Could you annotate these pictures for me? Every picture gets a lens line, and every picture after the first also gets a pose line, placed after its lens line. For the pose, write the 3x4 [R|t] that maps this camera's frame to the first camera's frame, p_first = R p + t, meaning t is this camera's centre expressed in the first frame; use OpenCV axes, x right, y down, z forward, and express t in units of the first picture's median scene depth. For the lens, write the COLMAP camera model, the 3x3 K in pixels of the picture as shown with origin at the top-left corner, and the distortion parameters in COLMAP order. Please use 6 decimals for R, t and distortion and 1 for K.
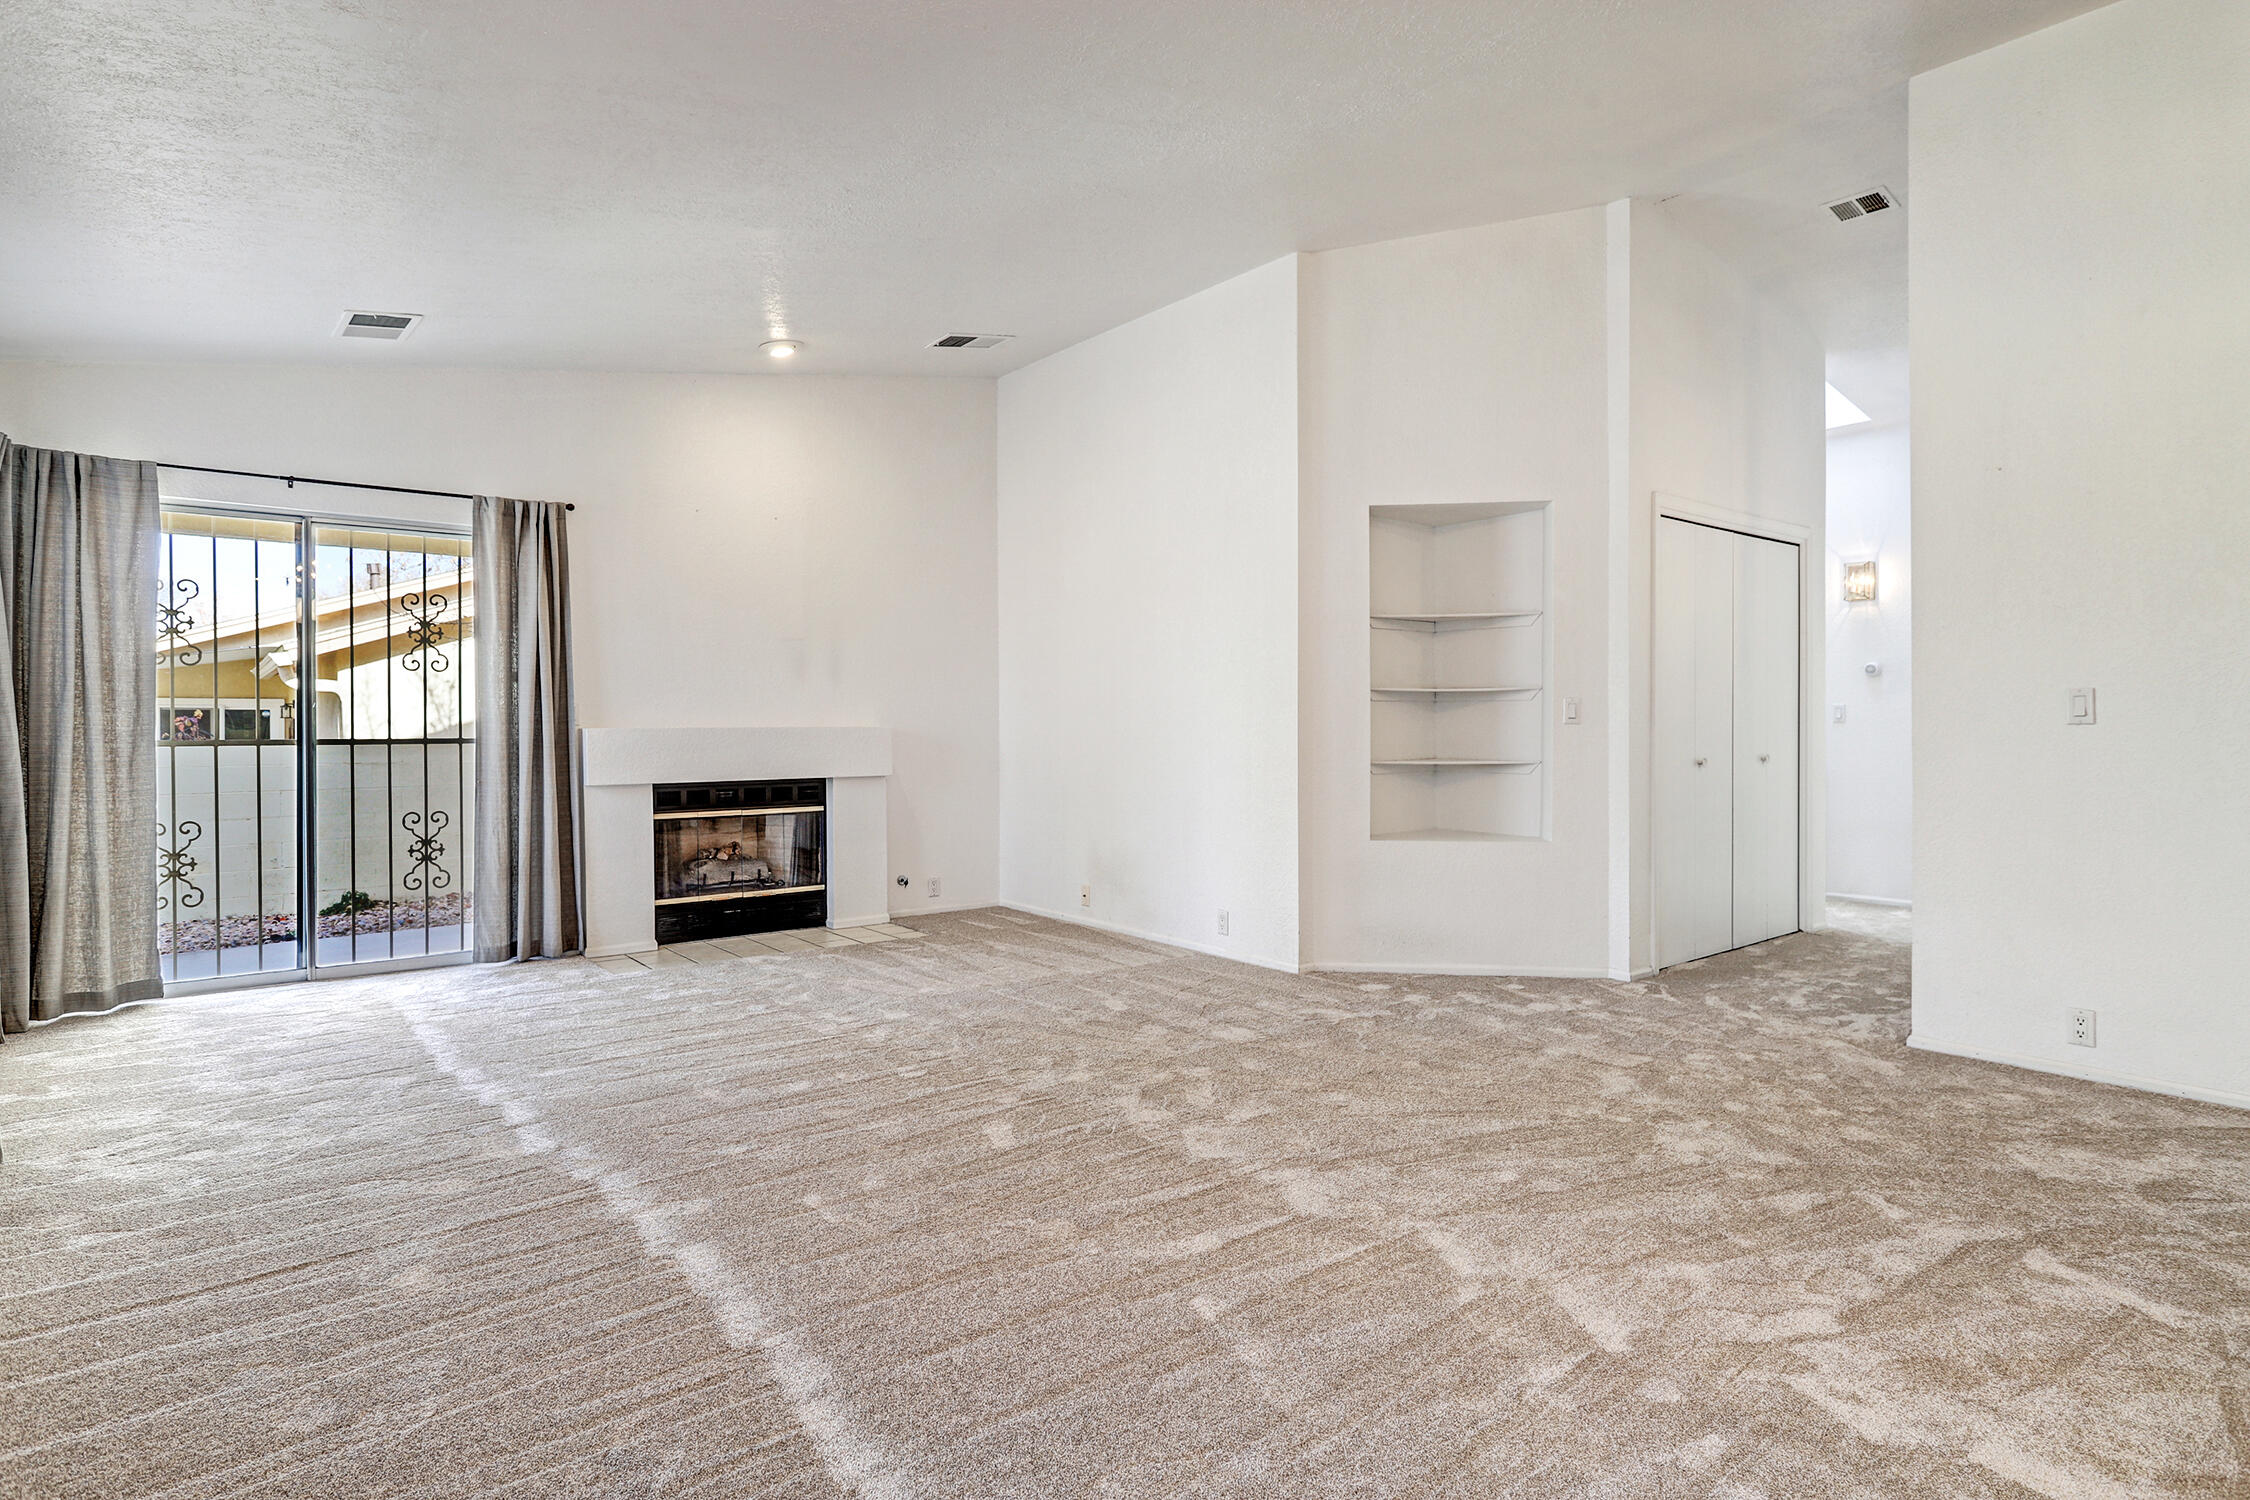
lens RADIAL K [[1176.0, 0, 1123.5], [0, 1176.0, 719.3], [0, 0, 1]] dist [-0.004927, 0.002405]
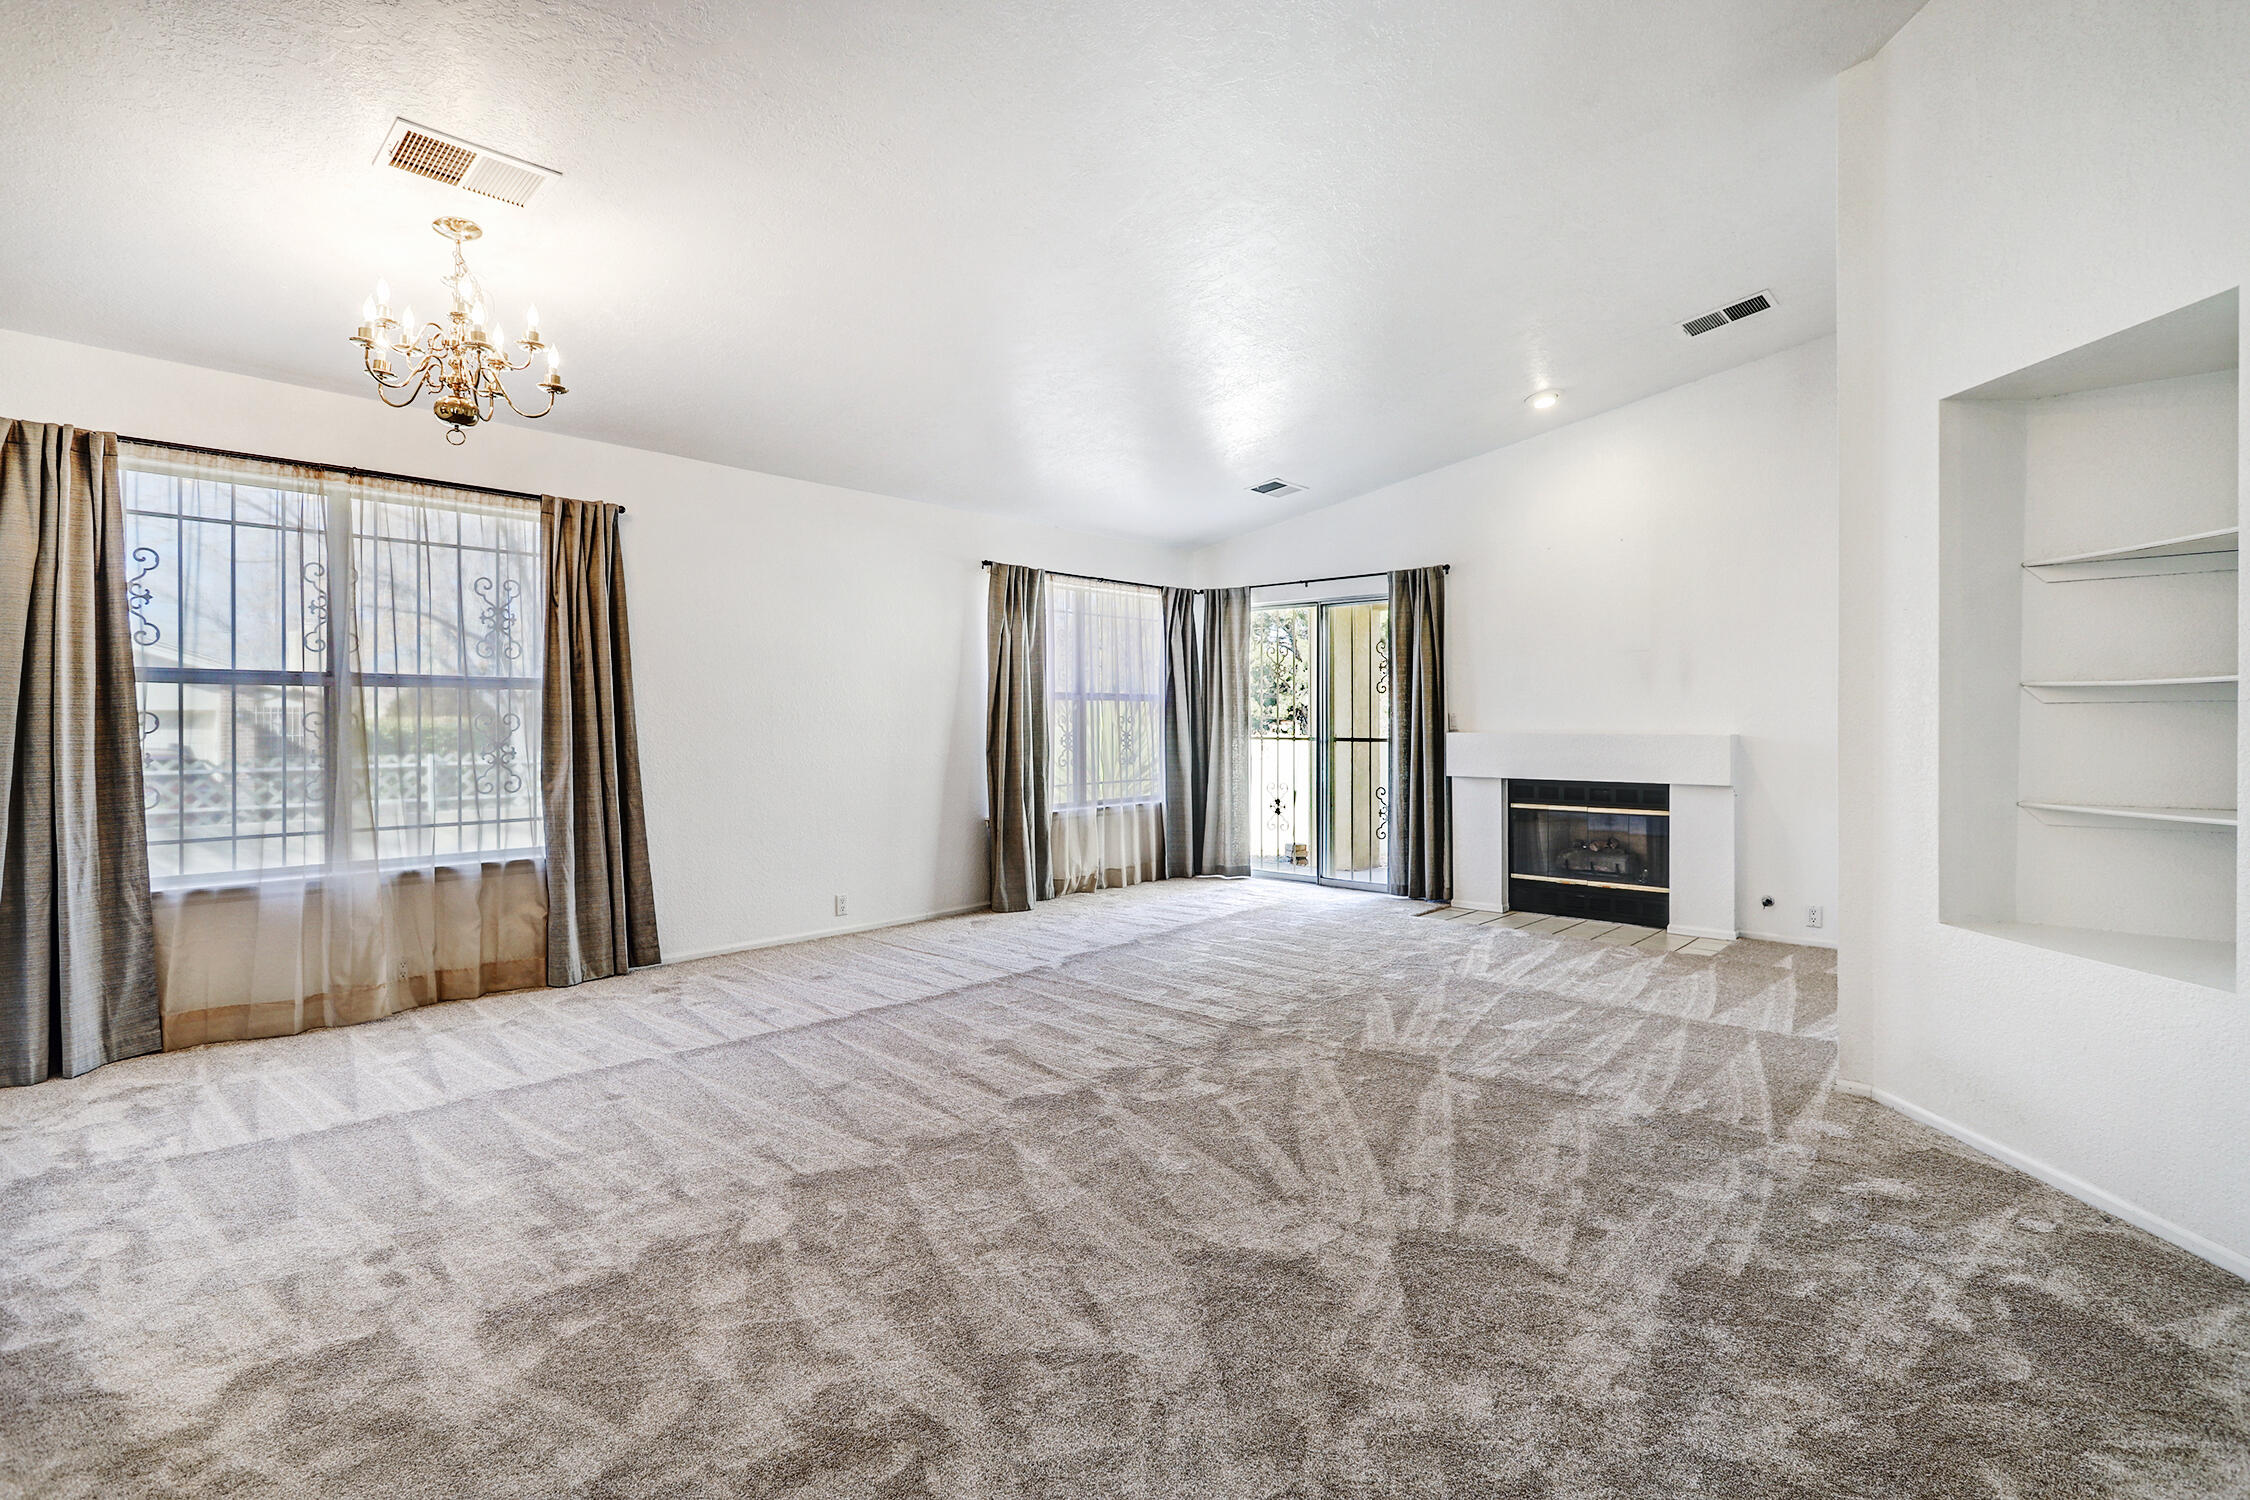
lens RADIAL K [[1061.4, 0, 1129.7], [0, 1061.4, 728.9], [0, 0, 1]] dist [-0.005501, 0.002513]
pose [[0.176101, 0.008880, -0.984332, 0.649505], [0.002445, 0.999952, 0.009458, -0.008905], [0.984369, -0.004072, 0.176071, 0.430912]]
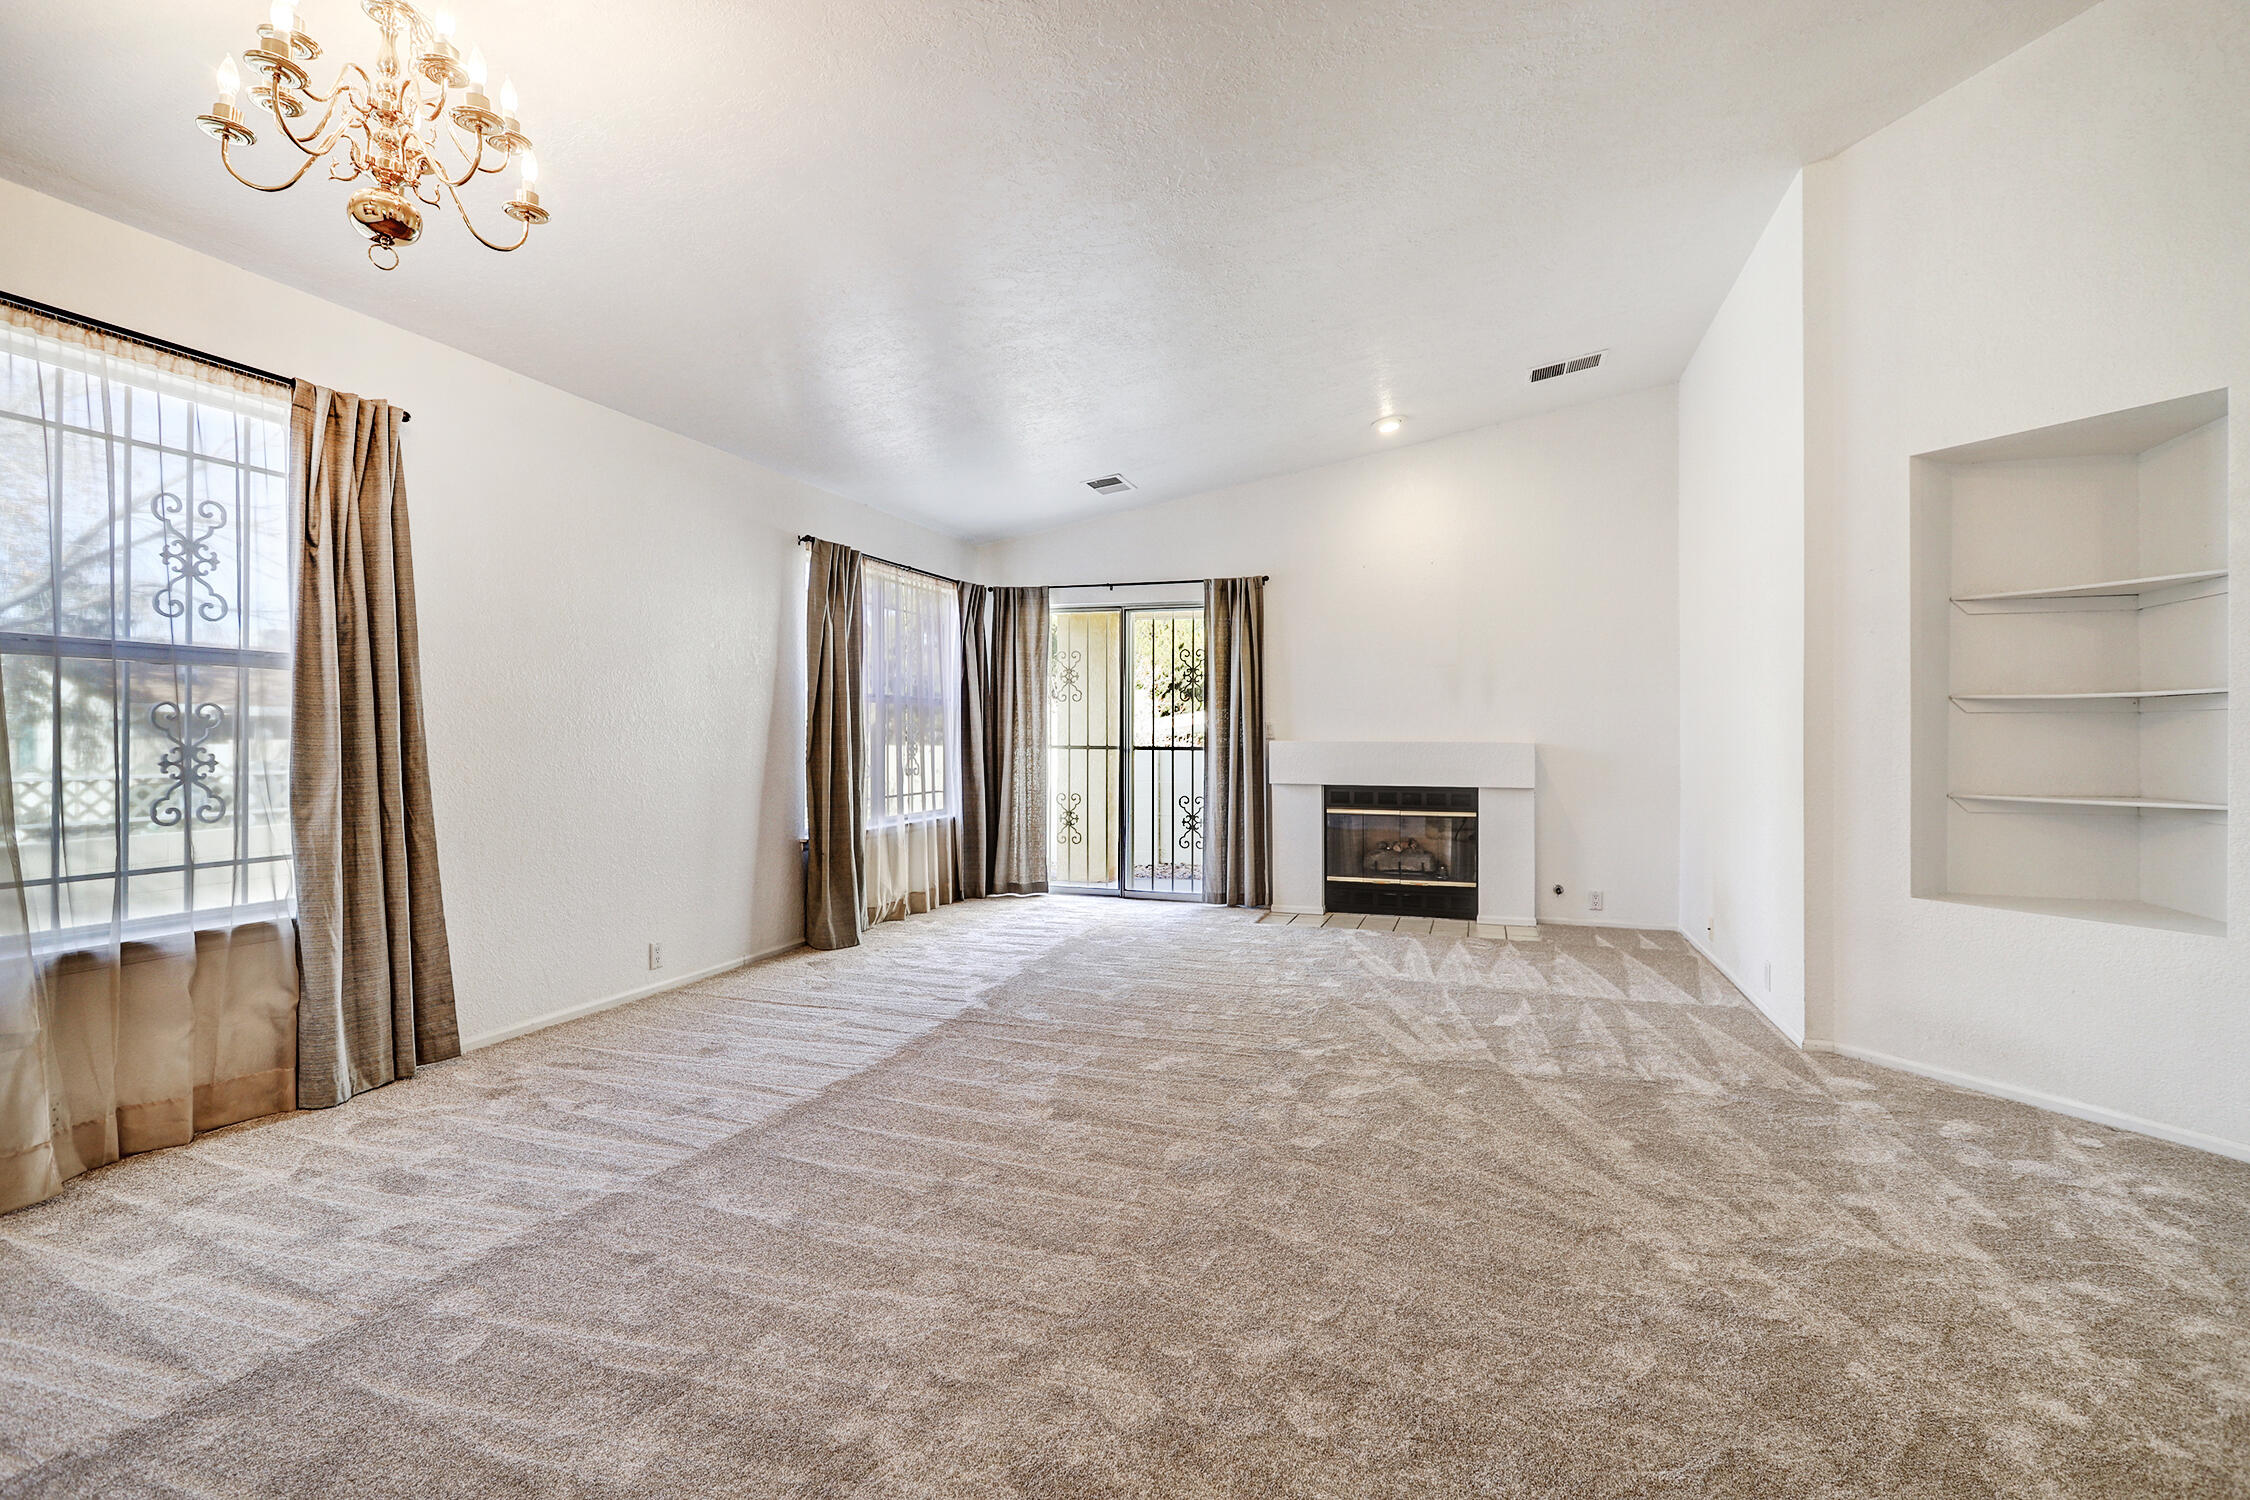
lens RADIAL K [[1061.4, 0, 1129.8], [0, 1061.4, 733.8], [0, 0, 1]] dist [-0.005501, 0.002513]
pose [[0.553221, 0.003239, -0.833028, 0.464308], [-0.004471, 0.999990, 0.000920, -0.000973], [0.833023, 0.003215, 0.553229, 0.188556]]
